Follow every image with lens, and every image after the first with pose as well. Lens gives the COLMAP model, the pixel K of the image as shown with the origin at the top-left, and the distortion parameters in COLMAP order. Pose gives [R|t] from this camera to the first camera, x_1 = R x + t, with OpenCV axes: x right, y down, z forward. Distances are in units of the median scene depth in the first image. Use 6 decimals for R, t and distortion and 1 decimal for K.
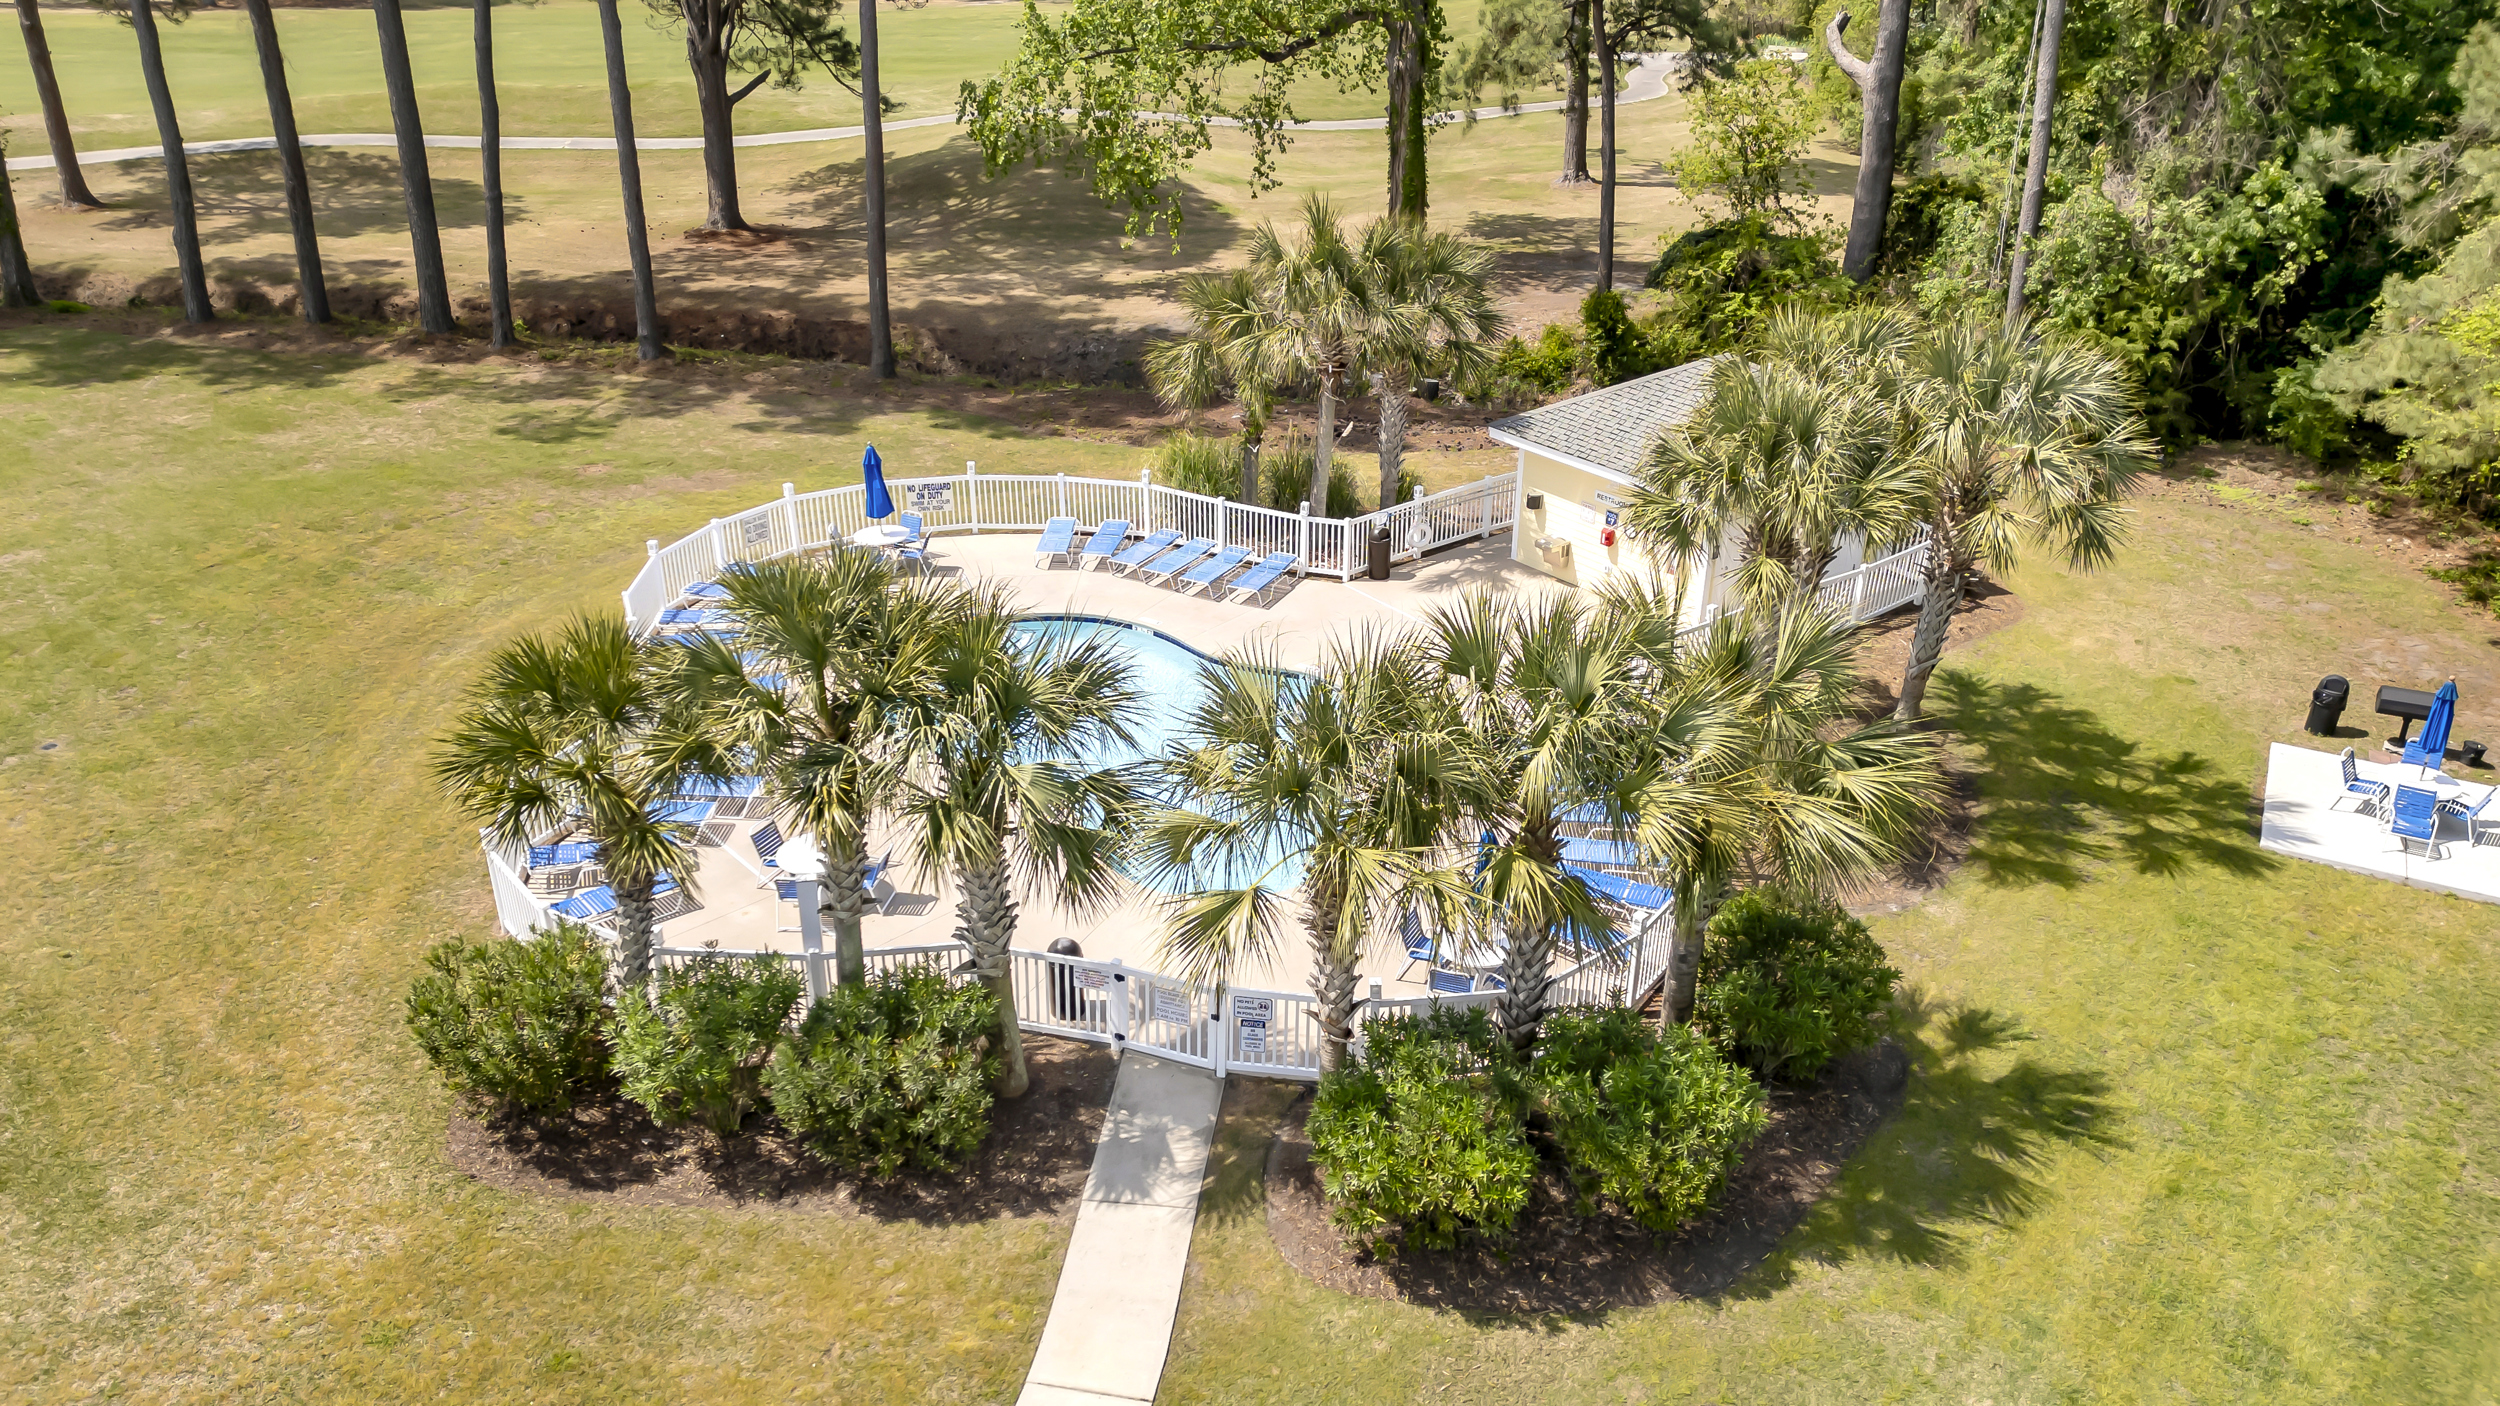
lens RADIAL K [[1790.4, 0, 1239.6], [0, 1790.4, 655.4], [0, 0, 1]] dist [0.092031, -0.105736]
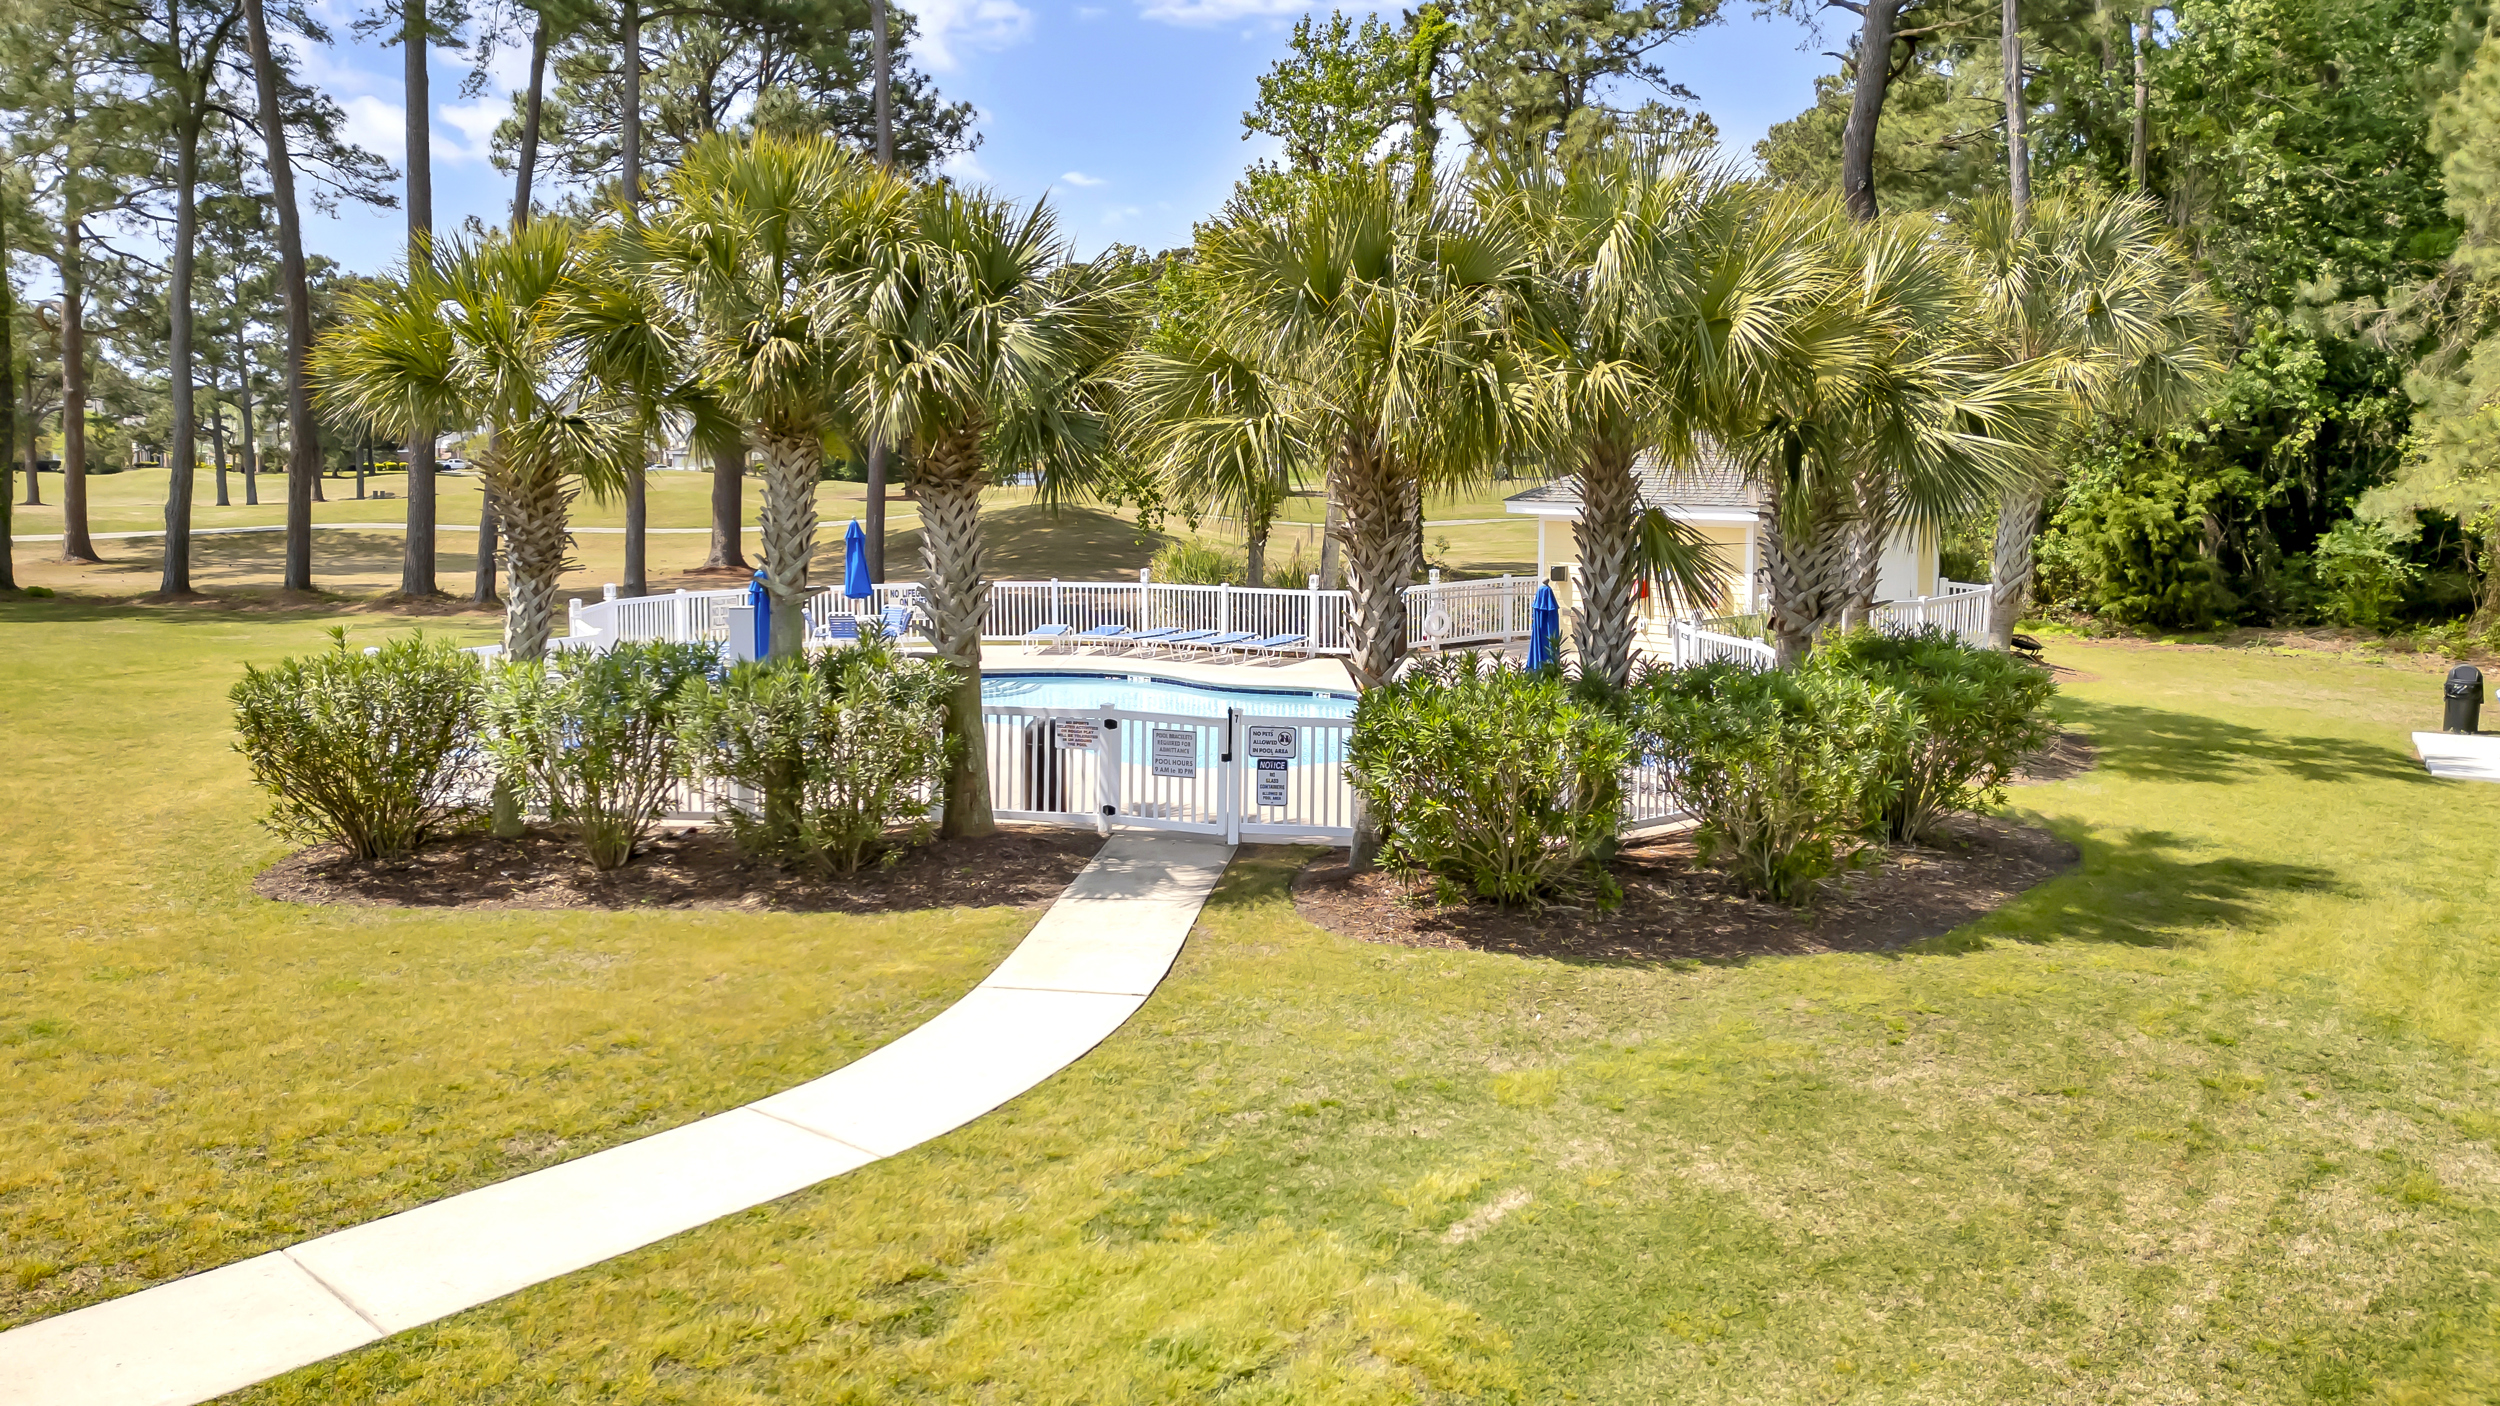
lens RADIAL K [[1799.2, 0, 1242.0], [0, 1799.2, 563.2], [0, 0, 1]] dist [0.093876, -0.106206]
pose [[0.999983, -0.001913, 0.005582, -0.010669], [0.003793, 0.933070, -0.359675, 0.405303], [-0.004520, 0.359690, 0.933061, 0.197085]]
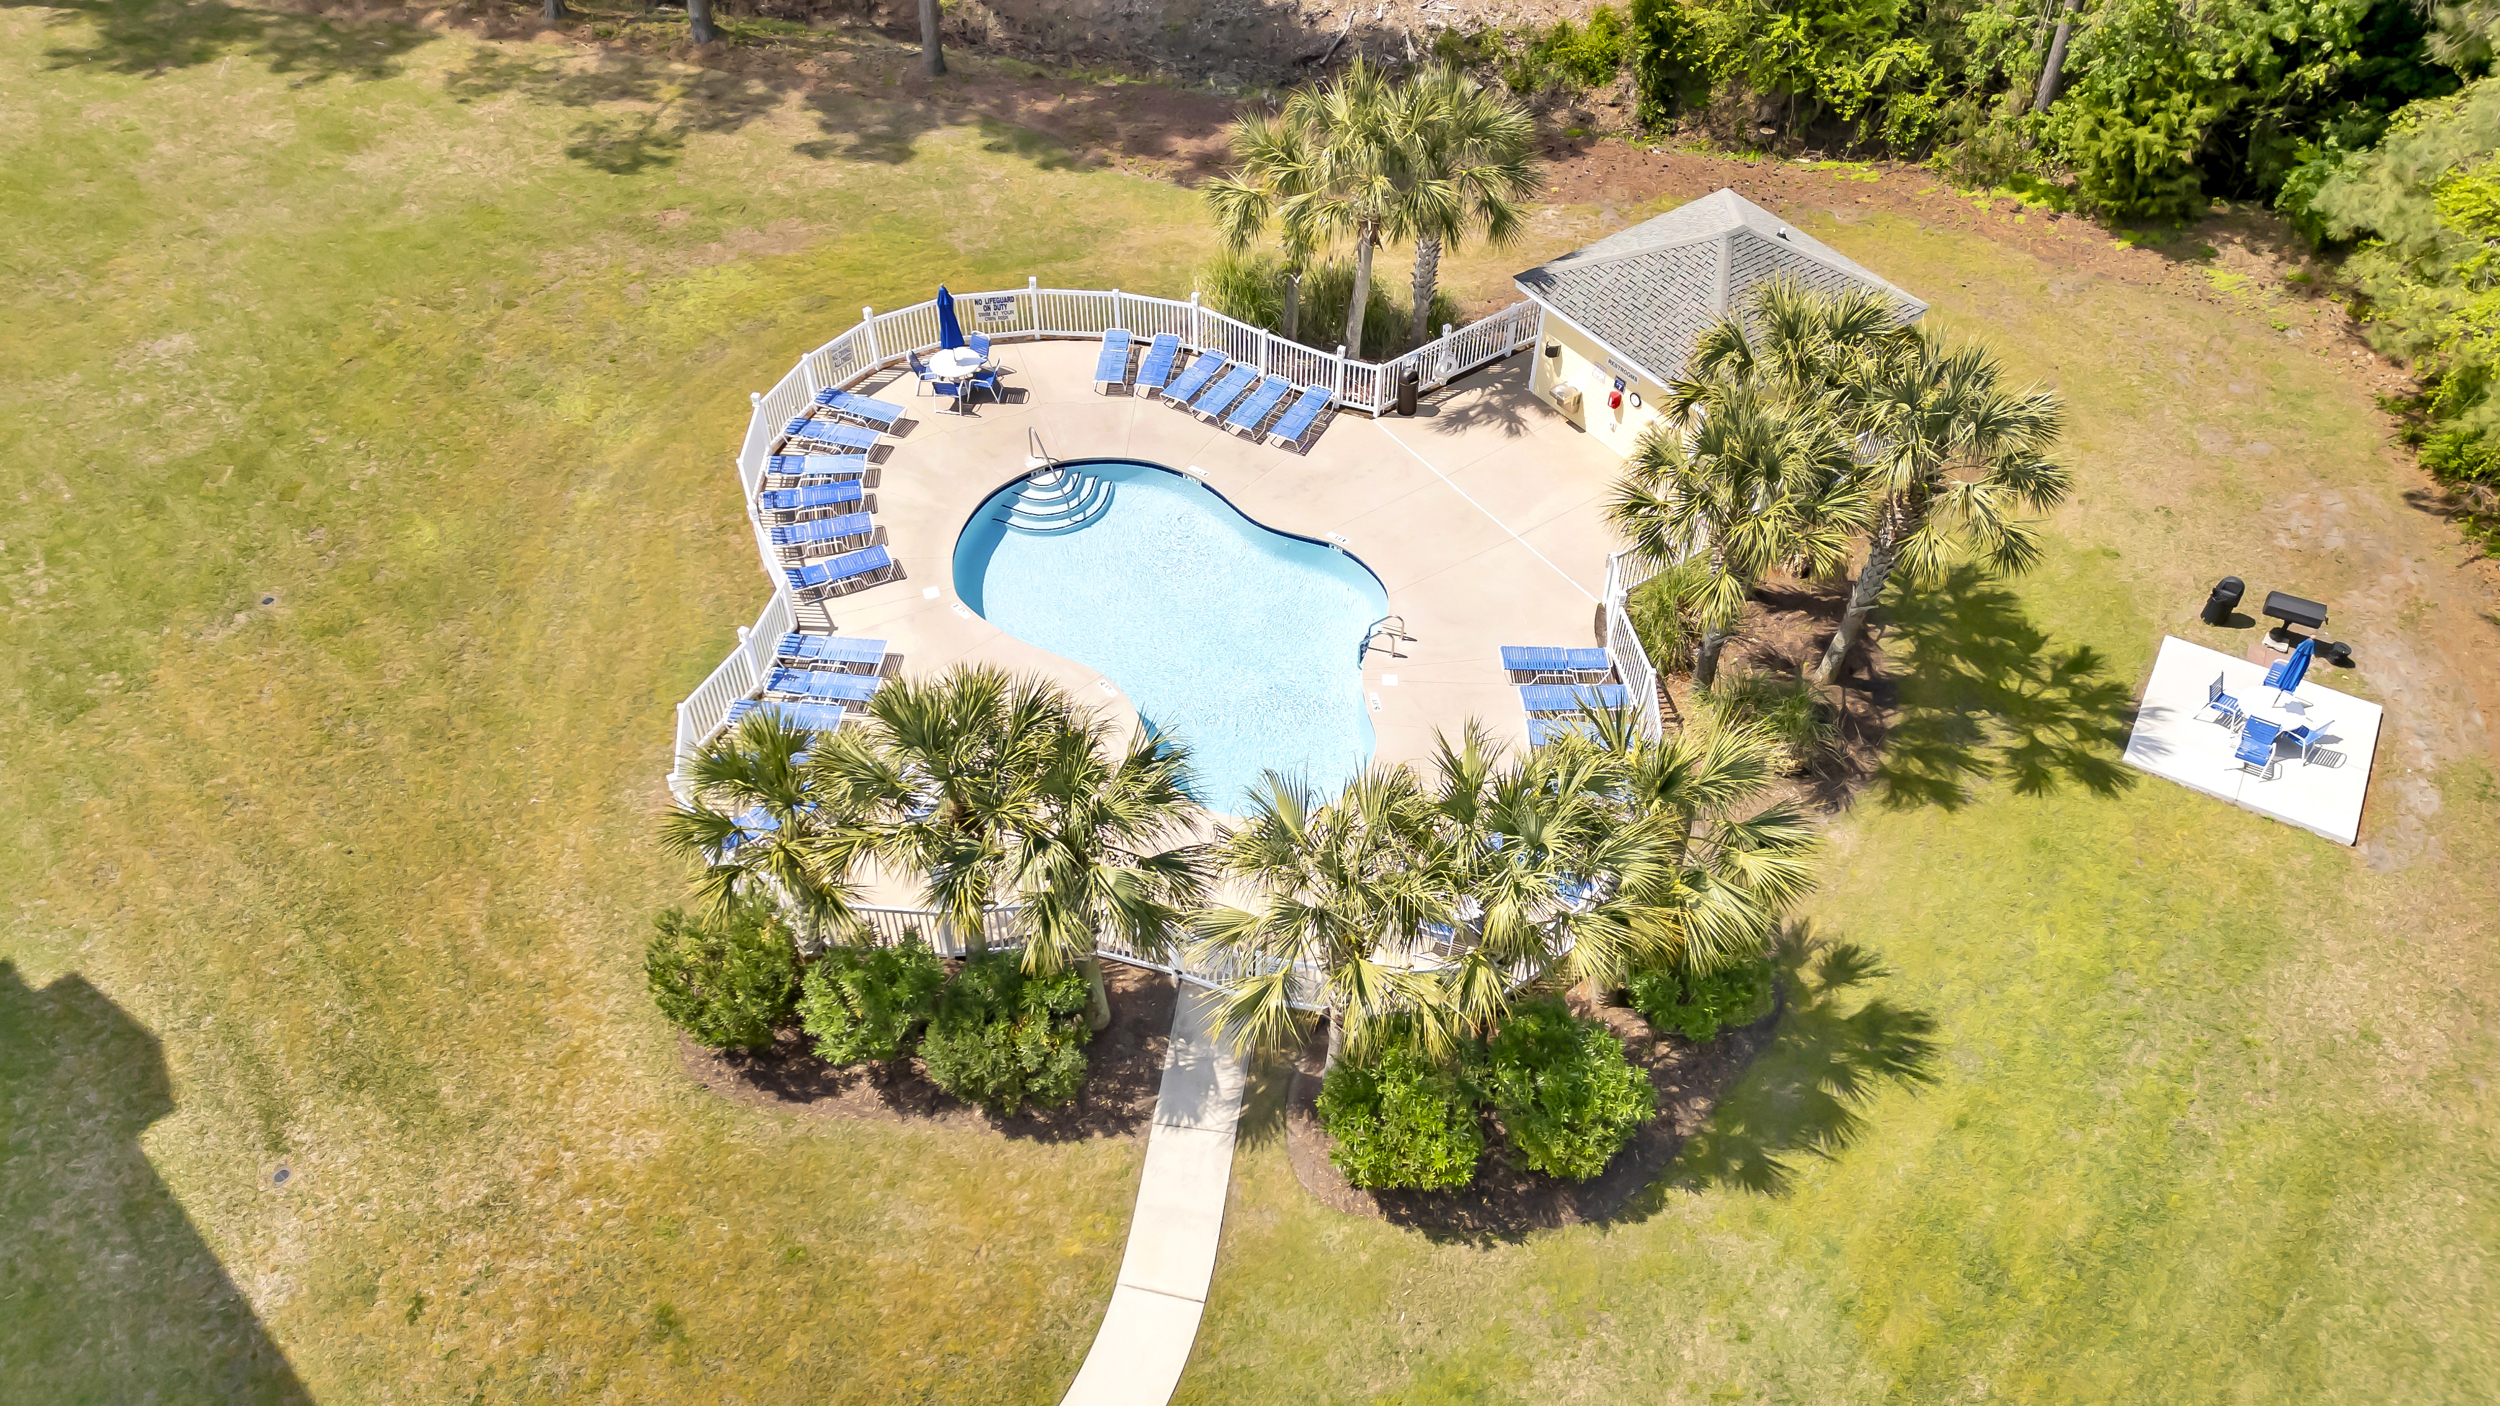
lens RADIAL K [[1790.4, 0, 1239.6], [0, 1790.4, 655.4], [0, 0, 1]] dist [0.092031, -0.105736]
pose [[0.999635, 0.023395, -0.013540, -0.010039], [-0.017635, 0.944082, 0.329240, -0.437274], [0.020486, -0.328881, 0.944149, -0.153548]]
